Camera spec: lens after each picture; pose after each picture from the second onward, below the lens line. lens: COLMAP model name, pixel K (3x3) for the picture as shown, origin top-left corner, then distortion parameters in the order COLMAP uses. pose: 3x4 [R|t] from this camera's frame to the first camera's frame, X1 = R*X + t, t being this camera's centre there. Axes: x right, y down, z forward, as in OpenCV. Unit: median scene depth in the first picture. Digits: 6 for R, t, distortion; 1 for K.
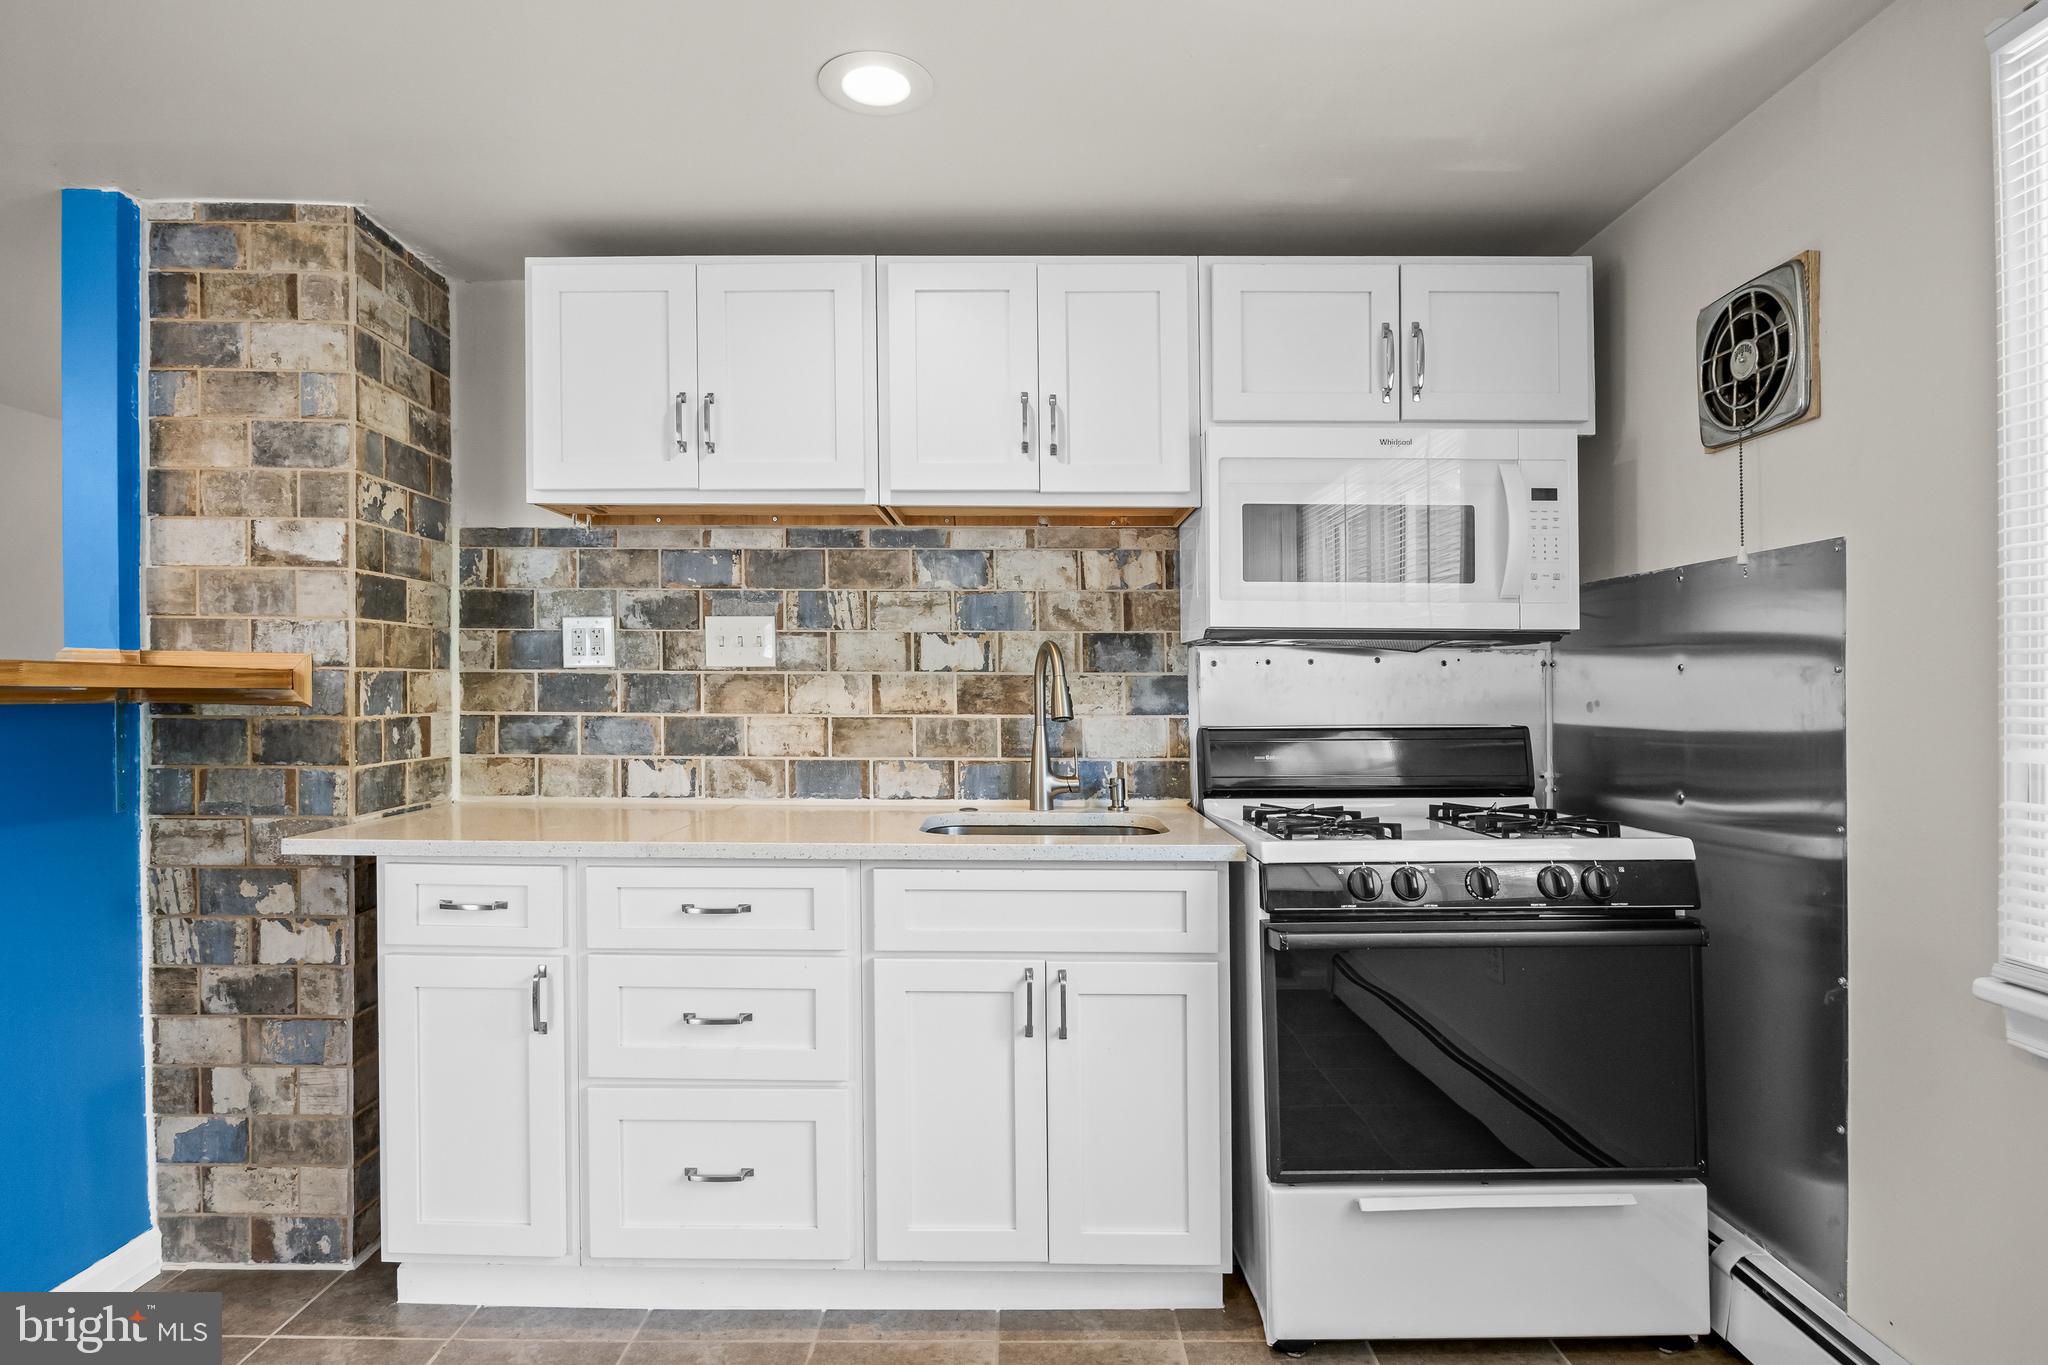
lens RADIAL K [[1051.4, 0, 1029.9], [0, 1051.4, 693.4], [0, 0, 1]] dist [-0.007555, -0.000485]
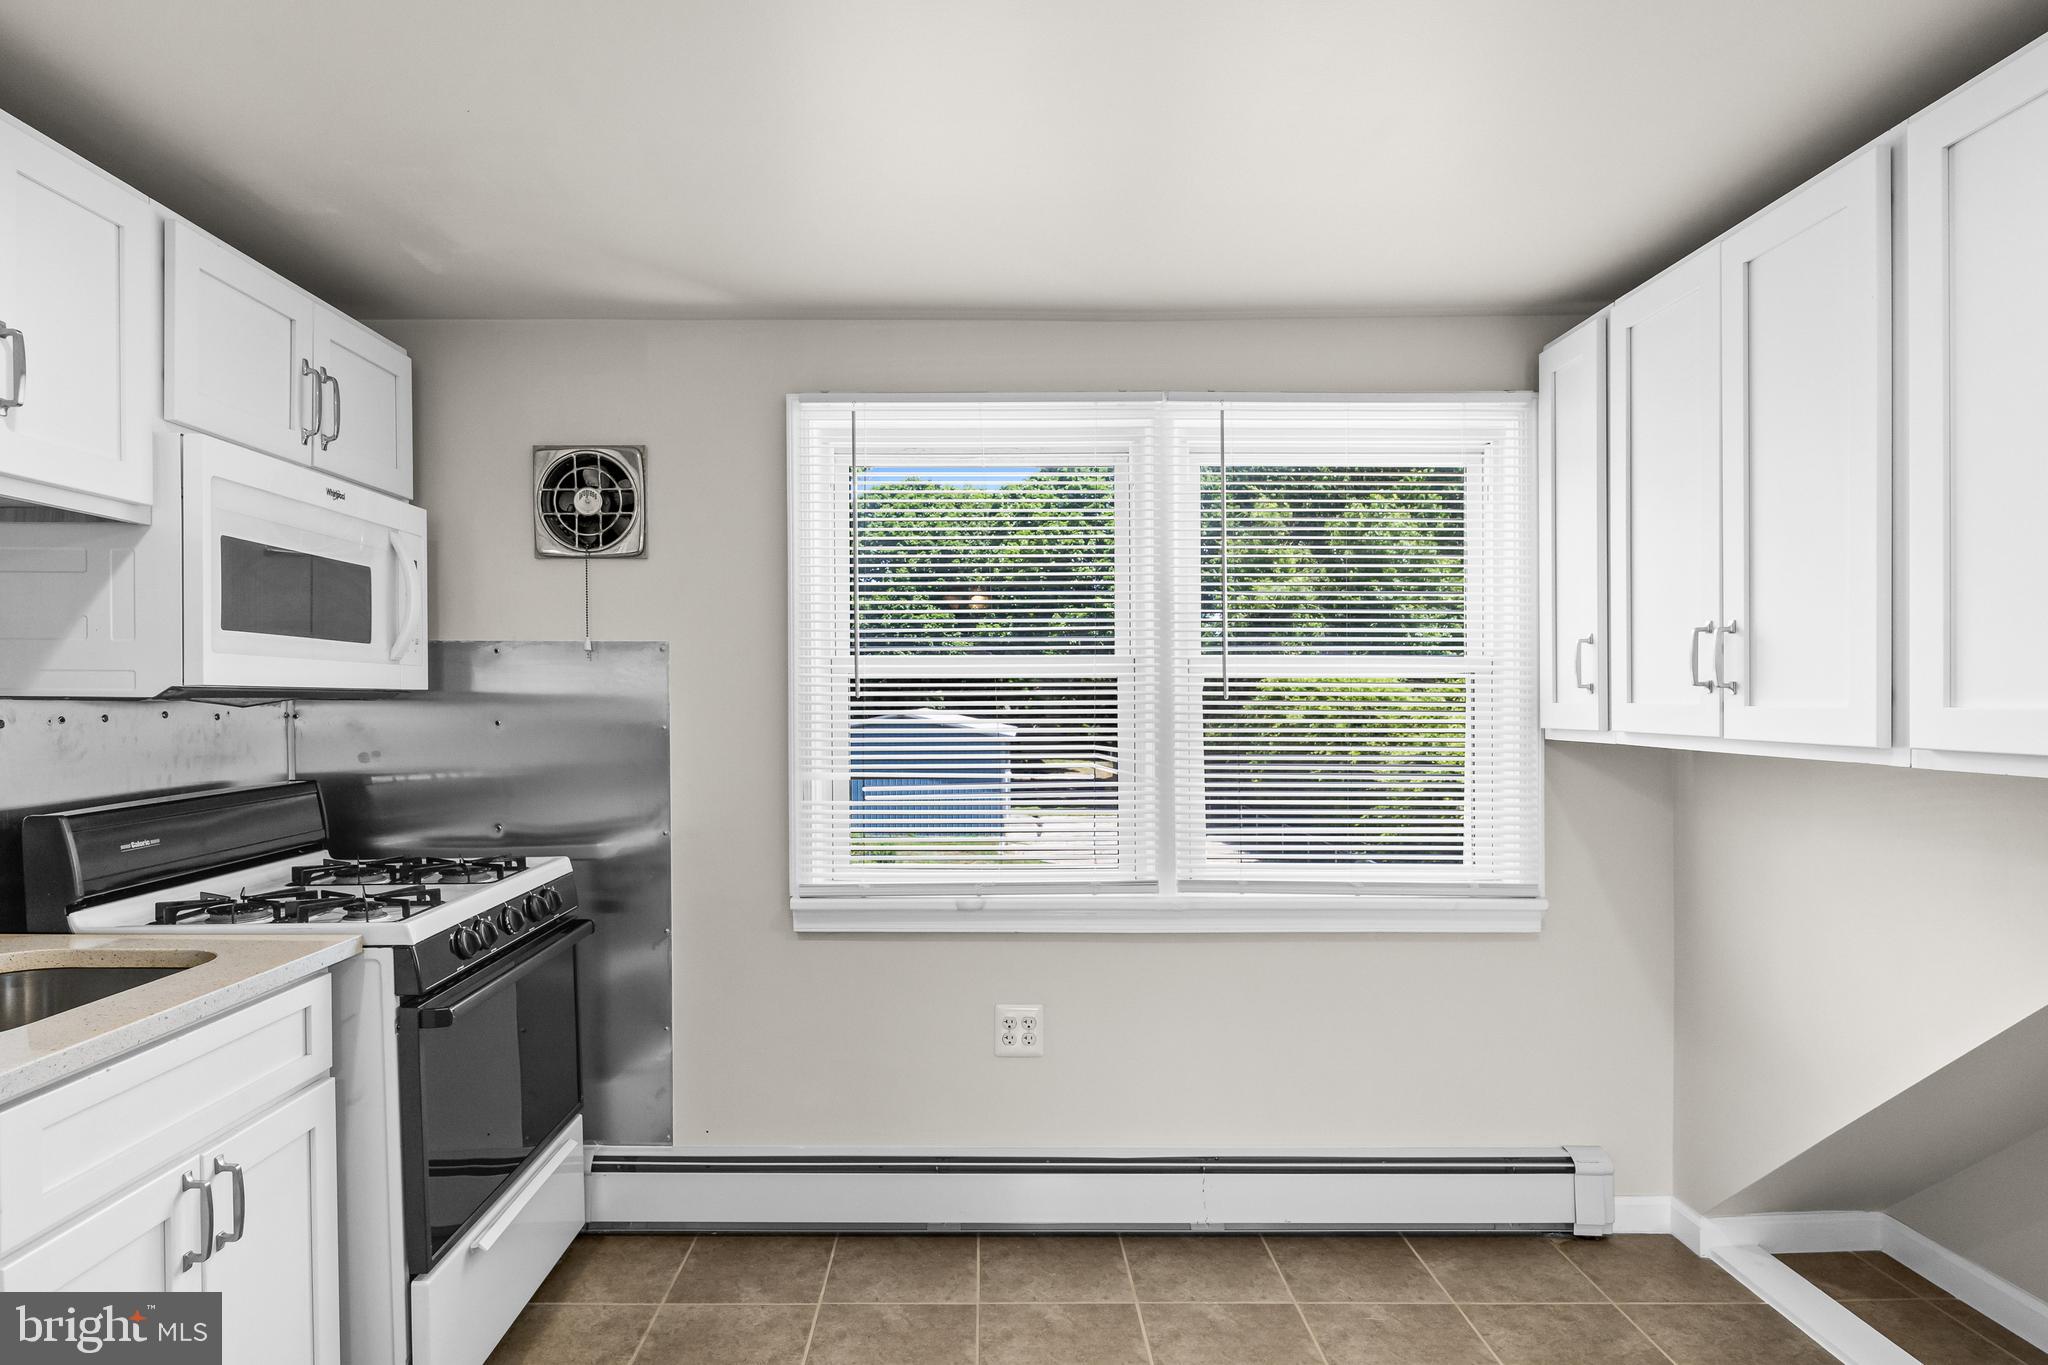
lens RADIAL K [[1171.7, 0, 1018.9], [0, 1171.7, 704.1], [0, 0, 1]] dist [-0.002577, -0.000957]
pose [[-0.014485, -0.011215, 0.999832, -0.647791], [0.002287, 0.999934, 0.011249, -0.051673], [-0.999892, 0.002449, -0.014458, 0.345501]]
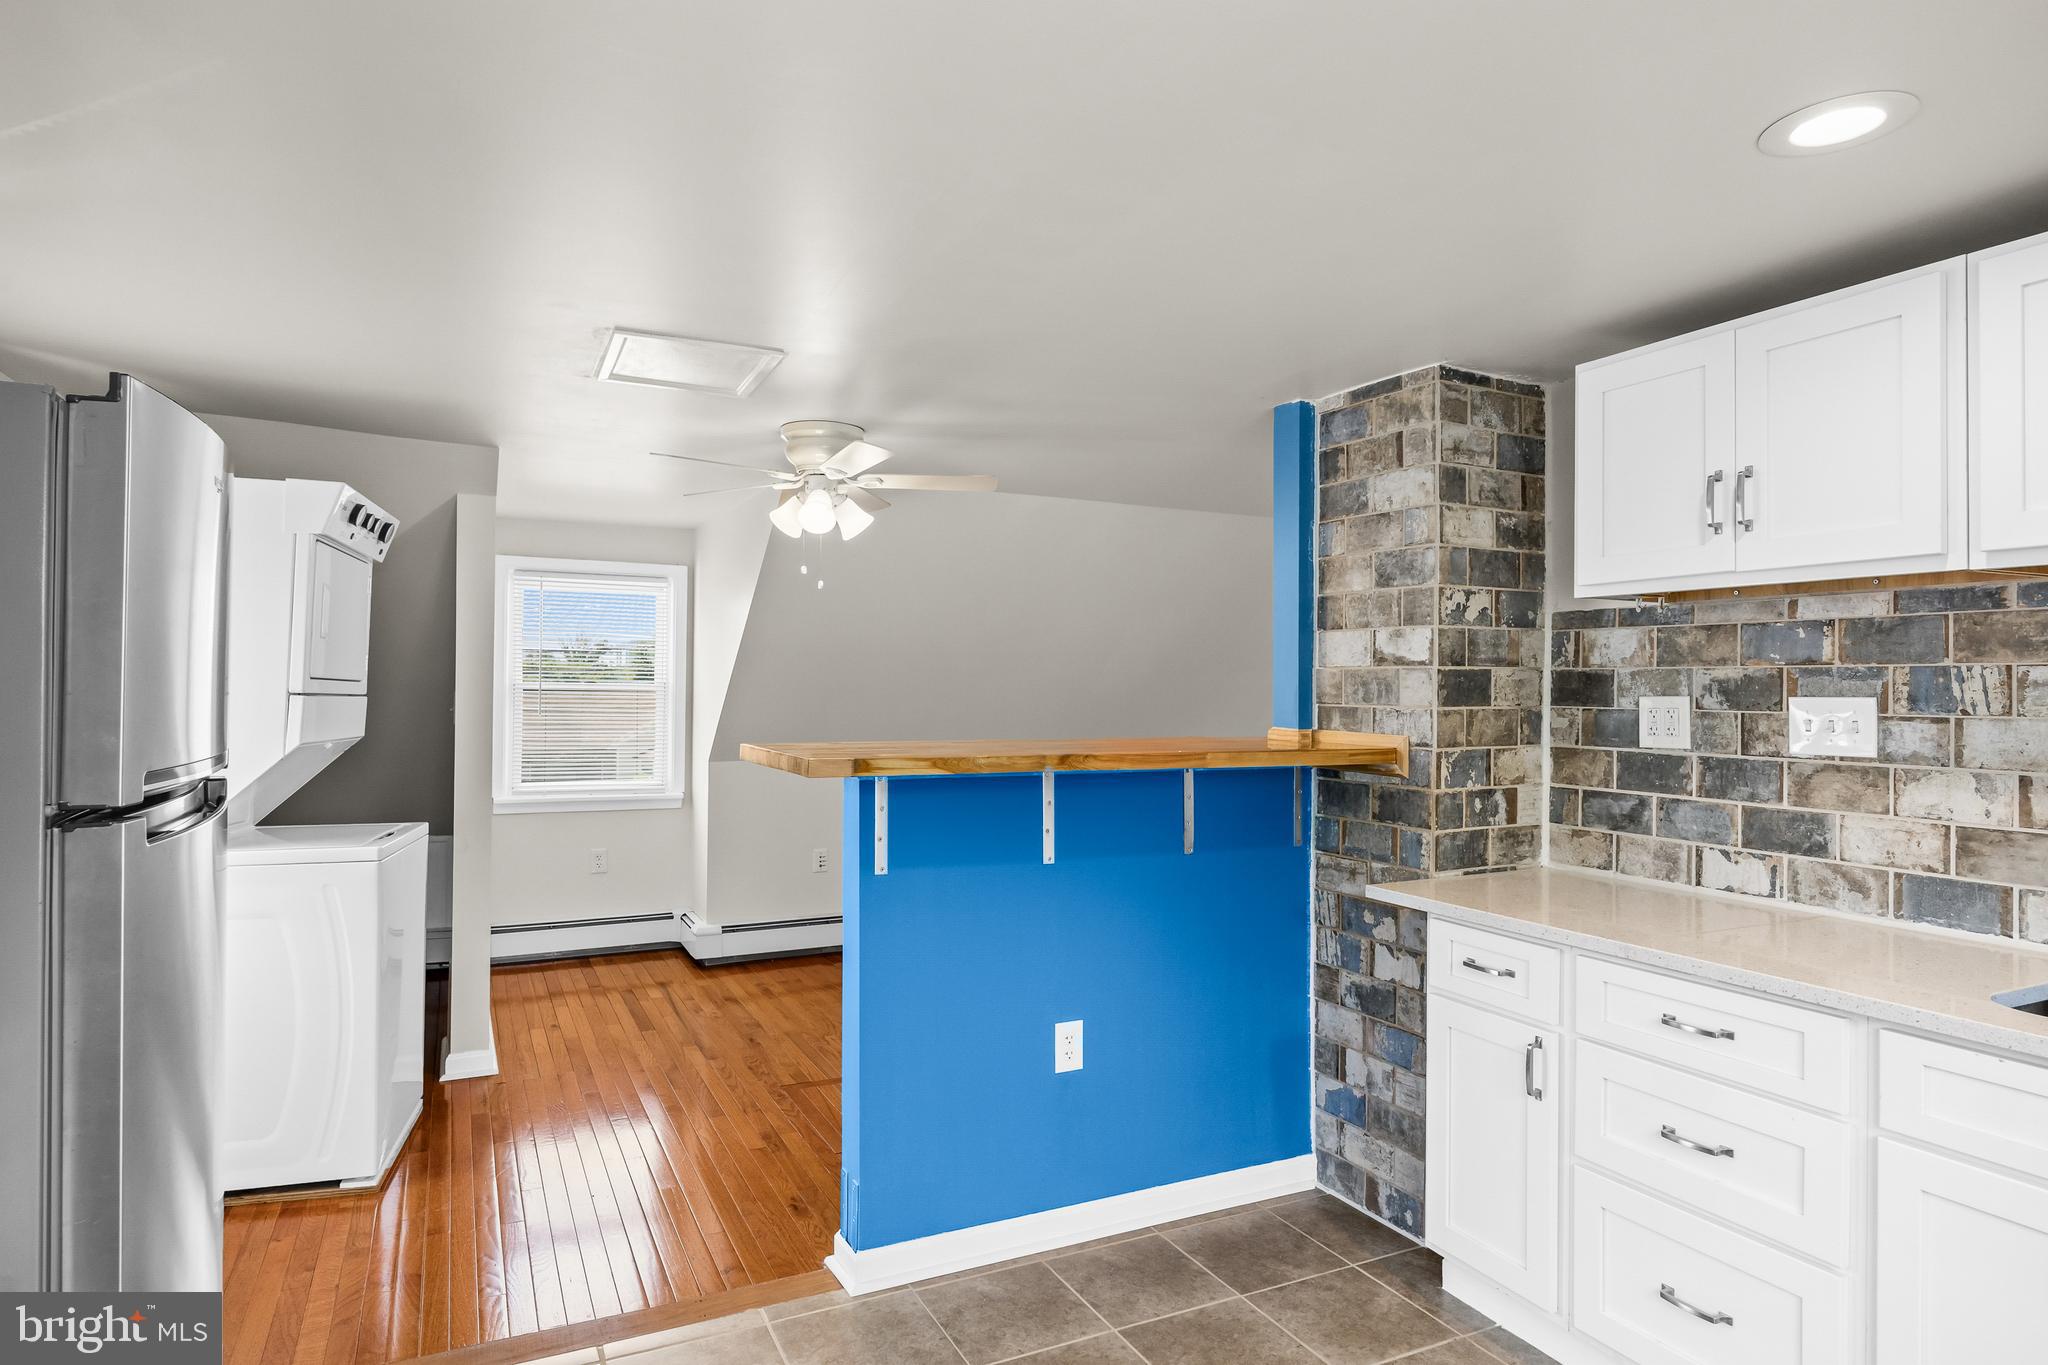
lens RADIAL K [[1148.2, 0, 1023.9], [0, 1148.2, 705.4], [0, 0, 1]] dist [0.004216, -0.001380]
pose [[0.453607, 0.012776, -0.891110, 0.278765], [-0.011920, 0.999895, 0.008268, -0.070391], [0.891122, 0.006872, 0.453712, -0.017558]]
